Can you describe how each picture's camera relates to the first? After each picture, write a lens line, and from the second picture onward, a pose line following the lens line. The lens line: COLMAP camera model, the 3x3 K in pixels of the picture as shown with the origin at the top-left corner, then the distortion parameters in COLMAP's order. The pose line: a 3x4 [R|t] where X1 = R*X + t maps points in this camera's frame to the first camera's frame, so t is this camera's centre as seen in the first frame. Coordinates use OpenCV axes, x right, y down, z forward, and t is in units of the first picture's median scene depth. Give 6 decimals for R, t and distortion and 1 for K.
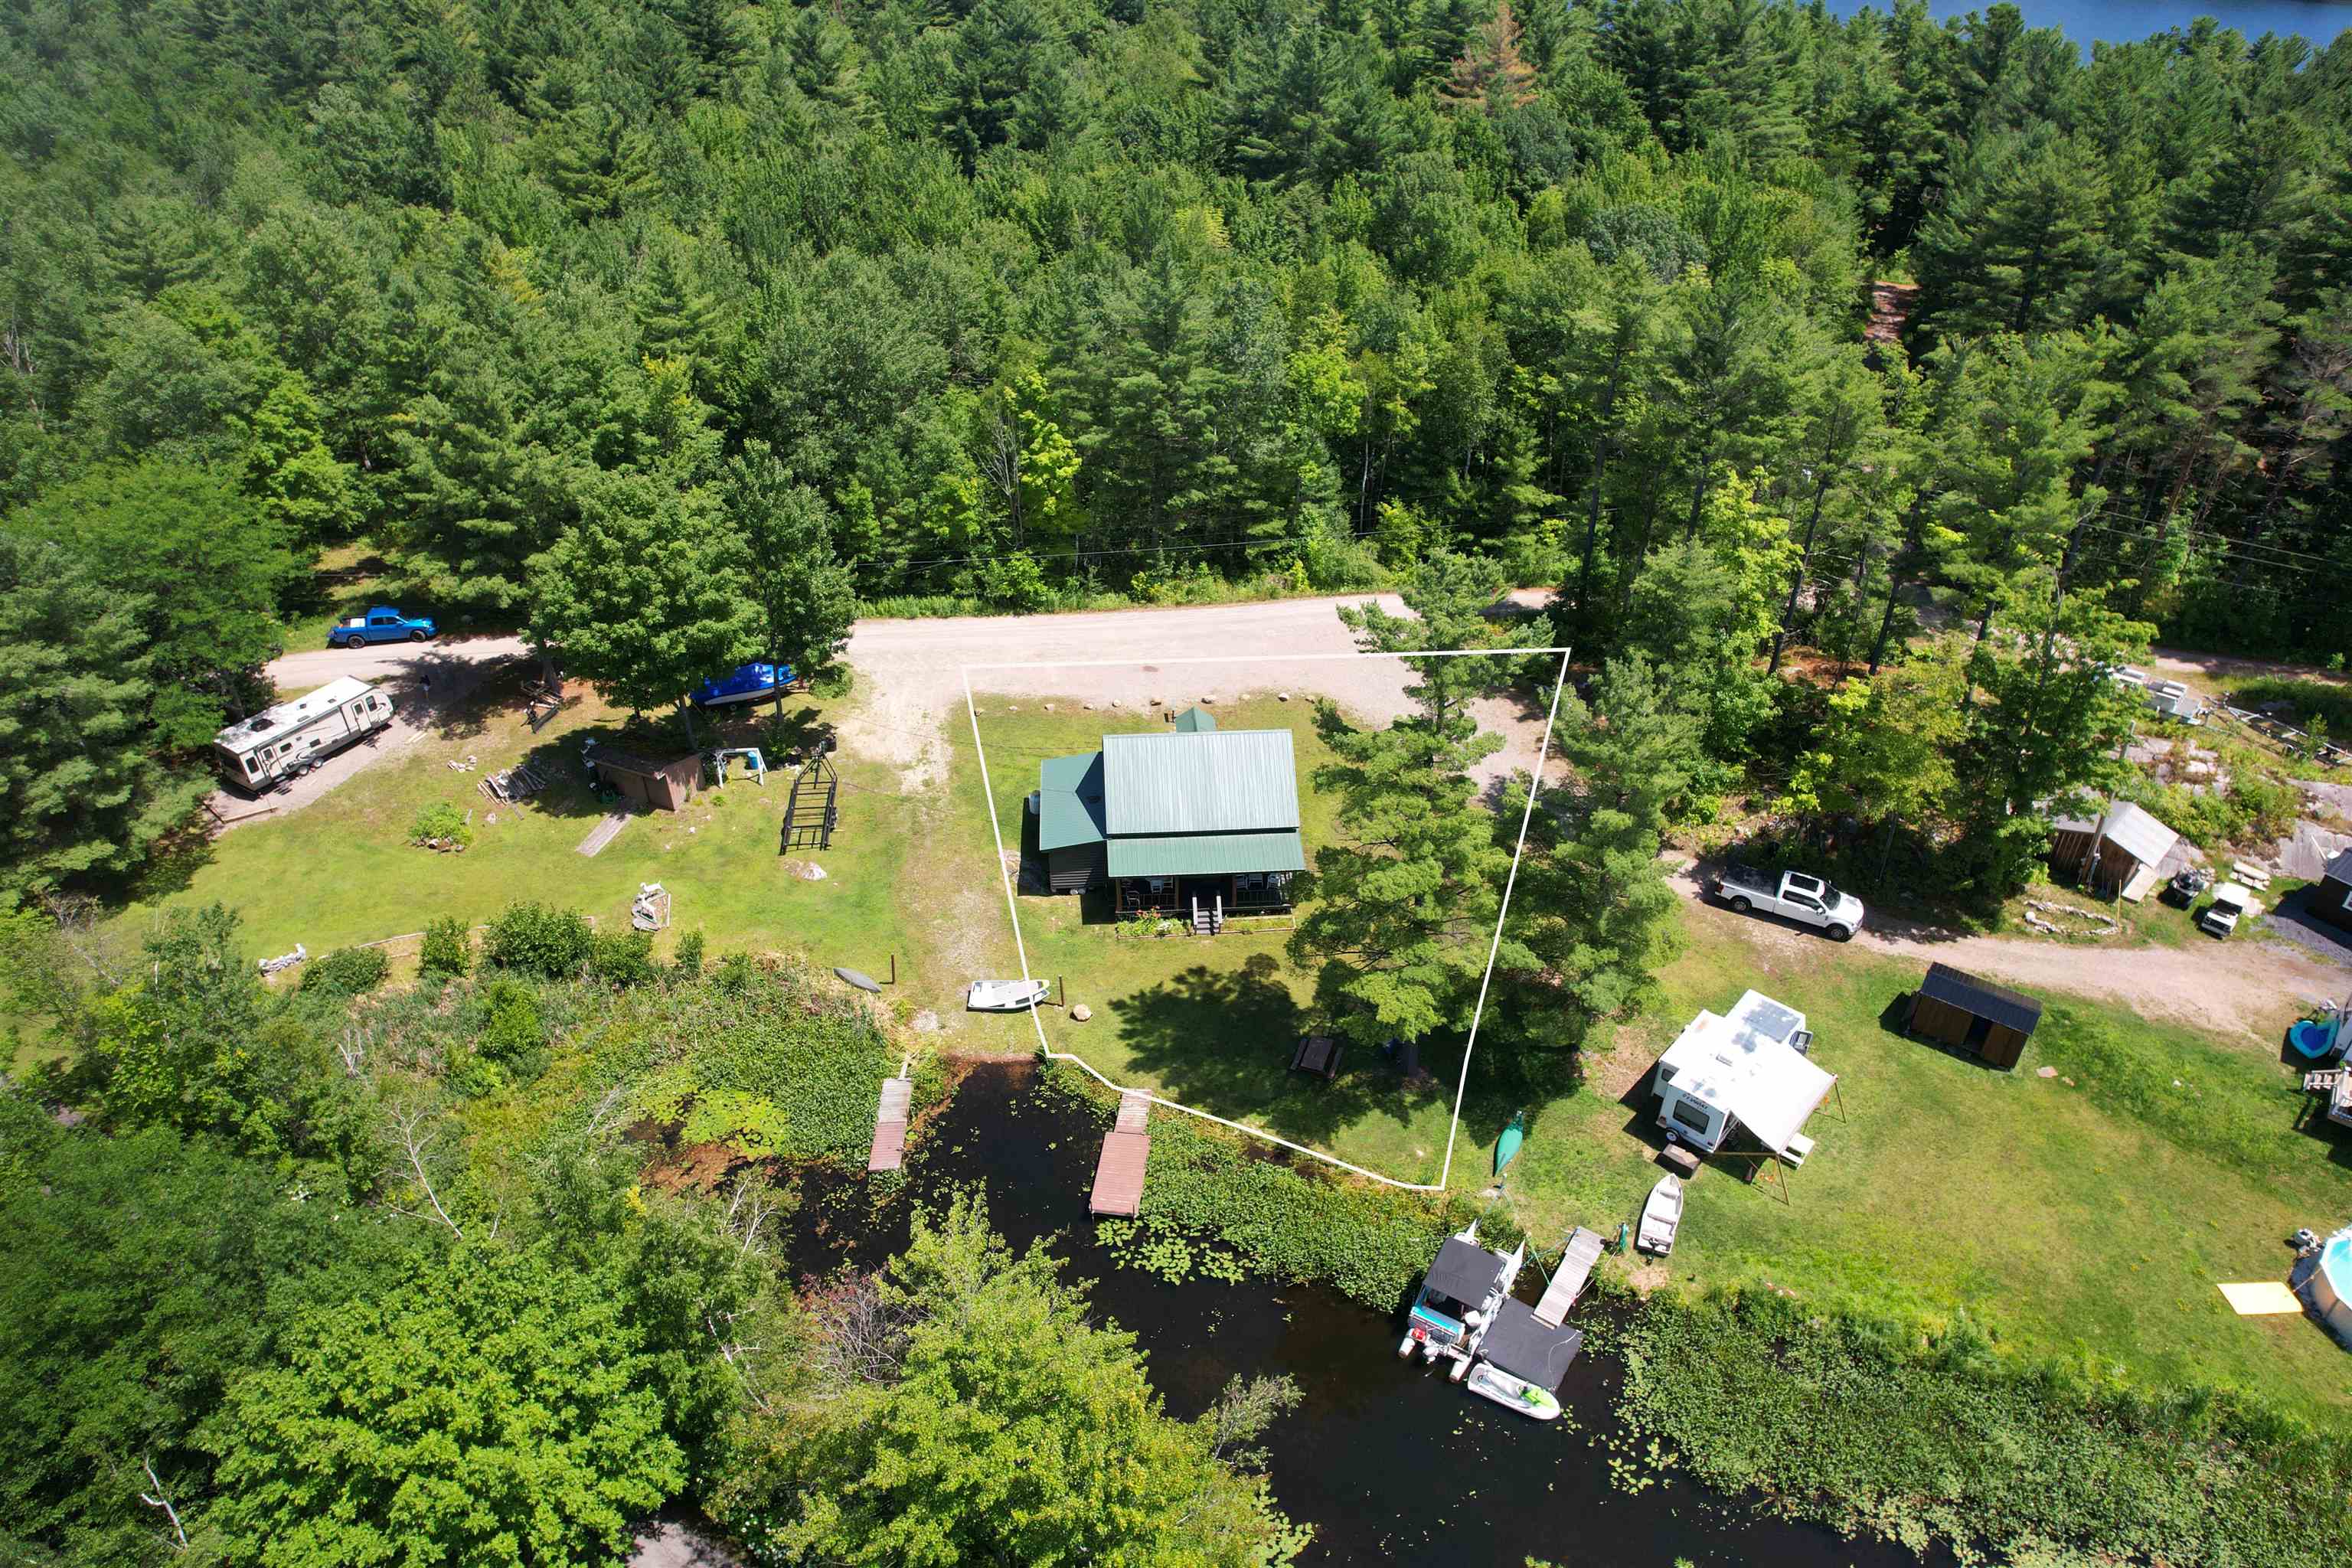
lens RADIAL K [[1480.0, 0, 1201.5], [0, 1480.0, 783.8], [0, 0, 1]] dist [-0.054316, 0.042583]
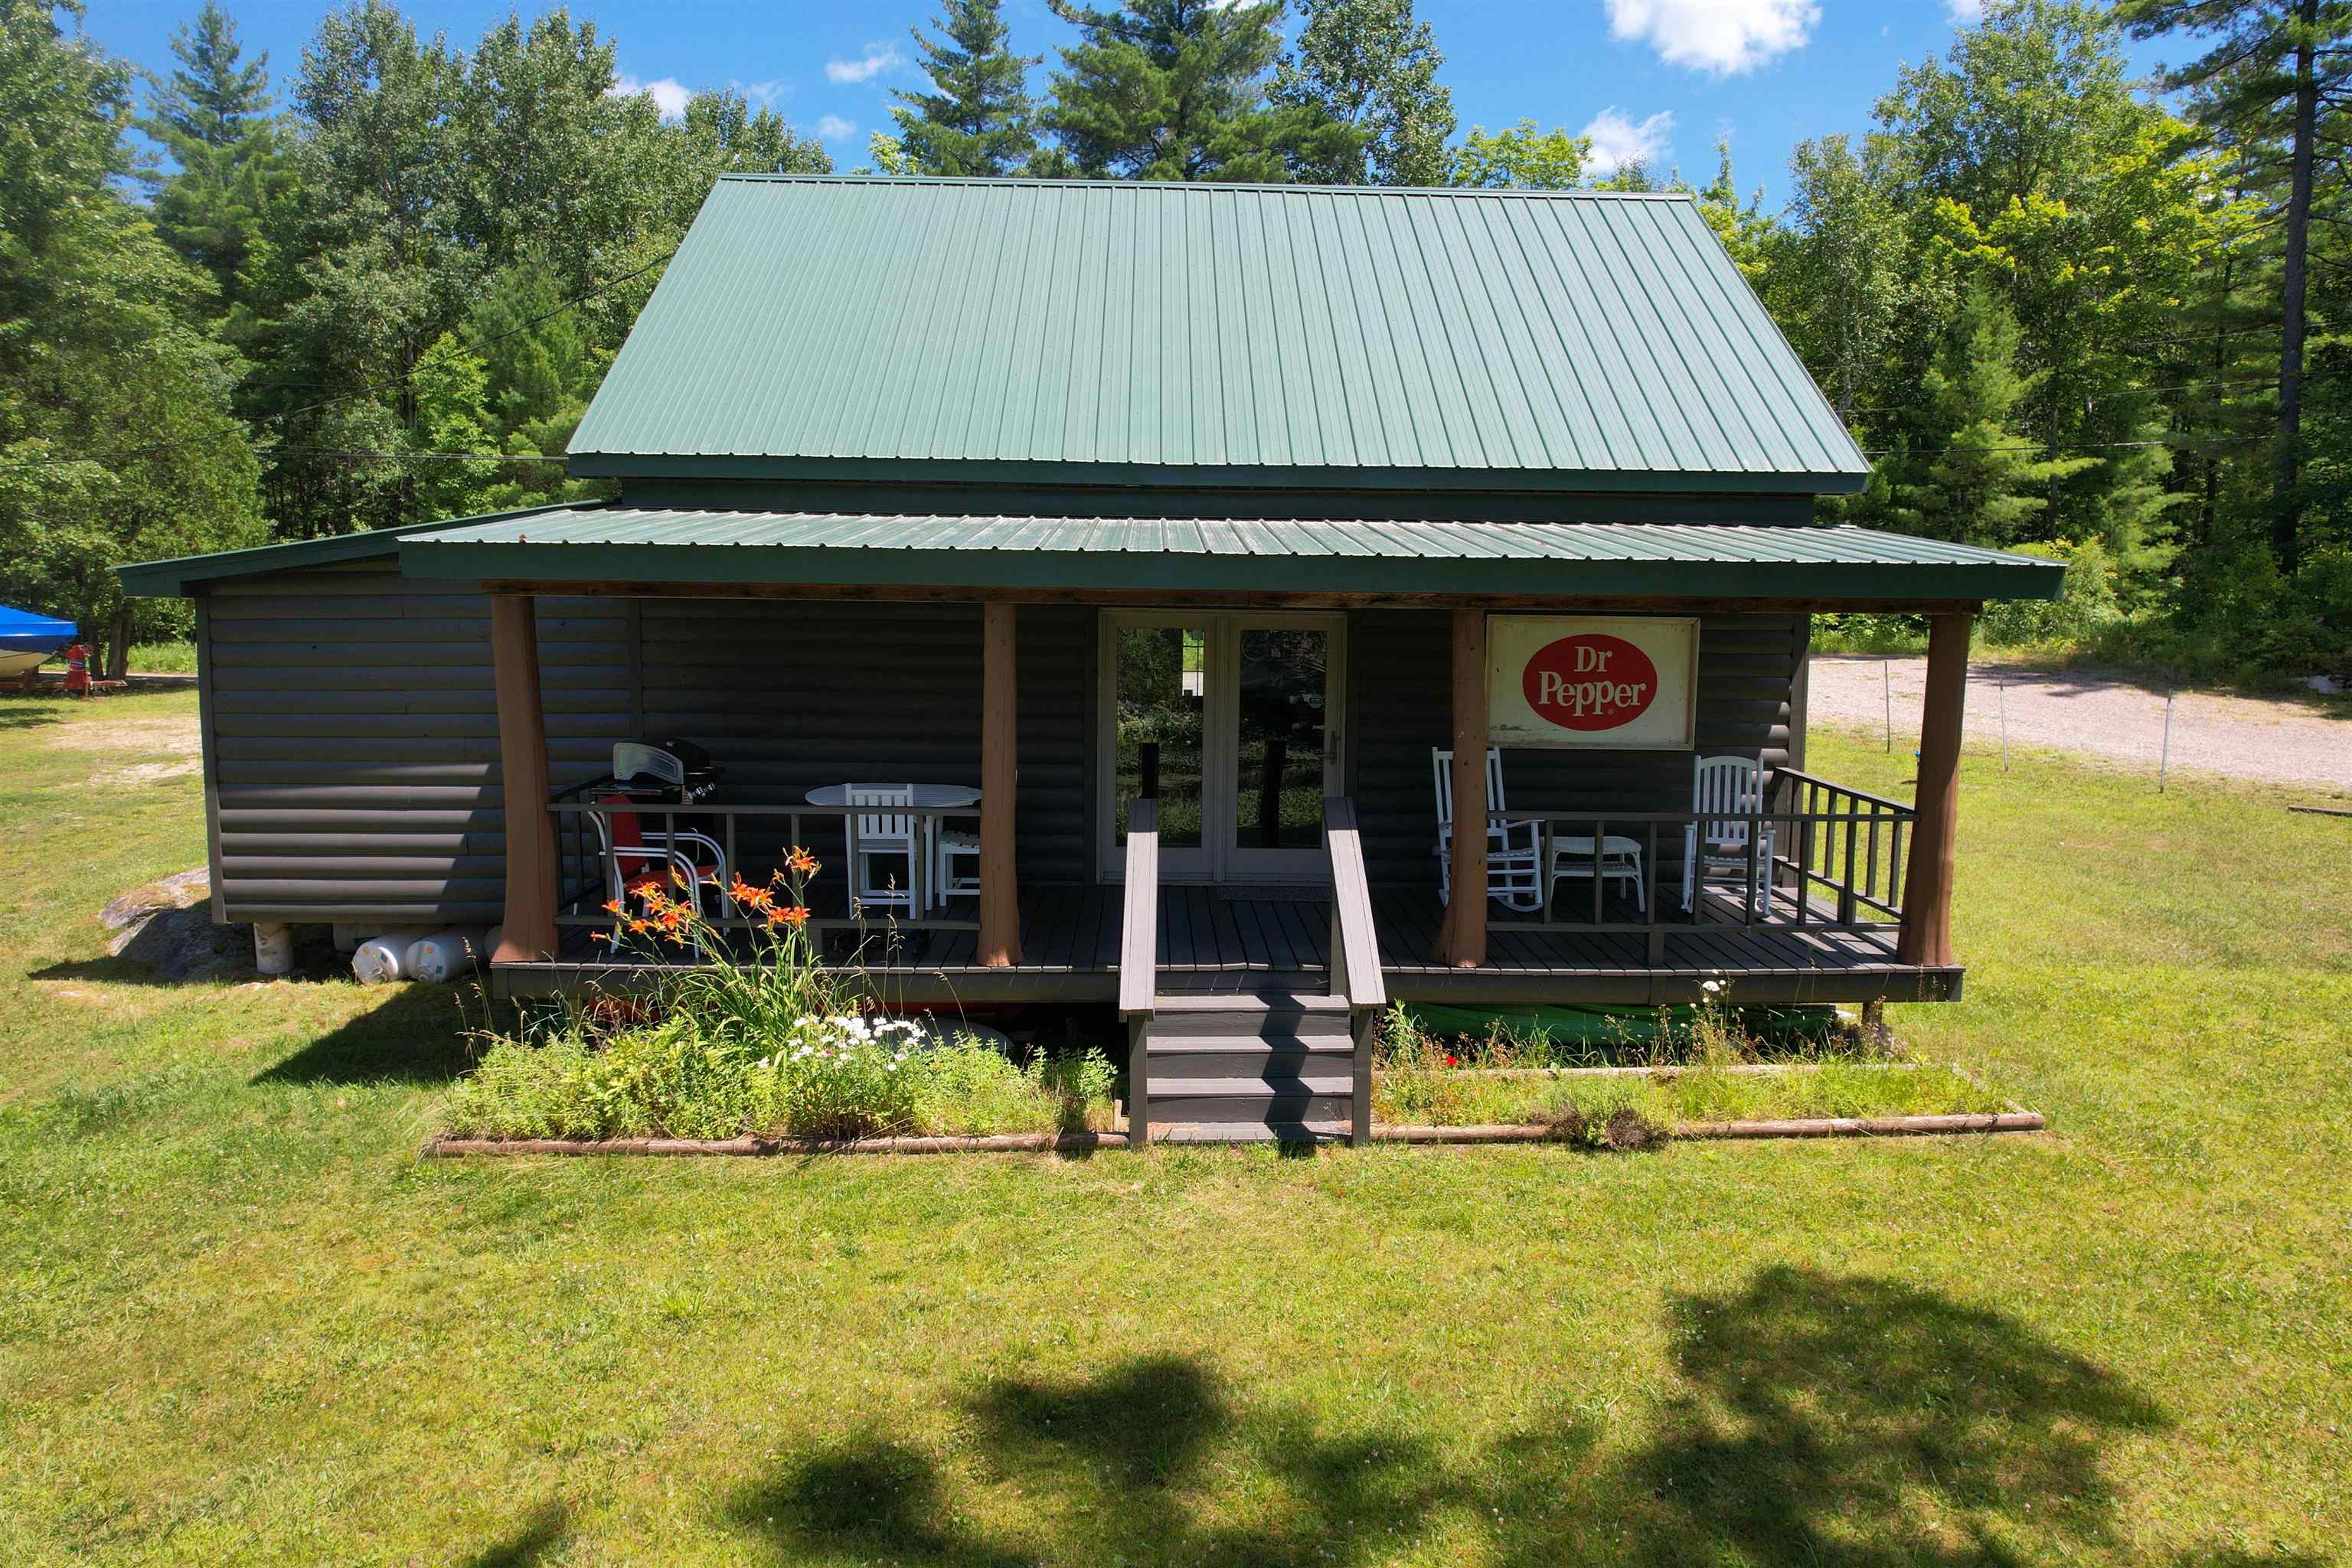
lens RADIAL K [[1480.0, 0, 1201.5], [0, 1480.0, 783.8], [0, 0, 1]] dist [-0.054316, 0.042583]
pose [[0.998843, 0.002526, -0.048029, 0.005737], [-0.024542, 0.885590, -0.463819, 0.130622], [0.041363, 0.464461, 0.884627, 0.895646]]
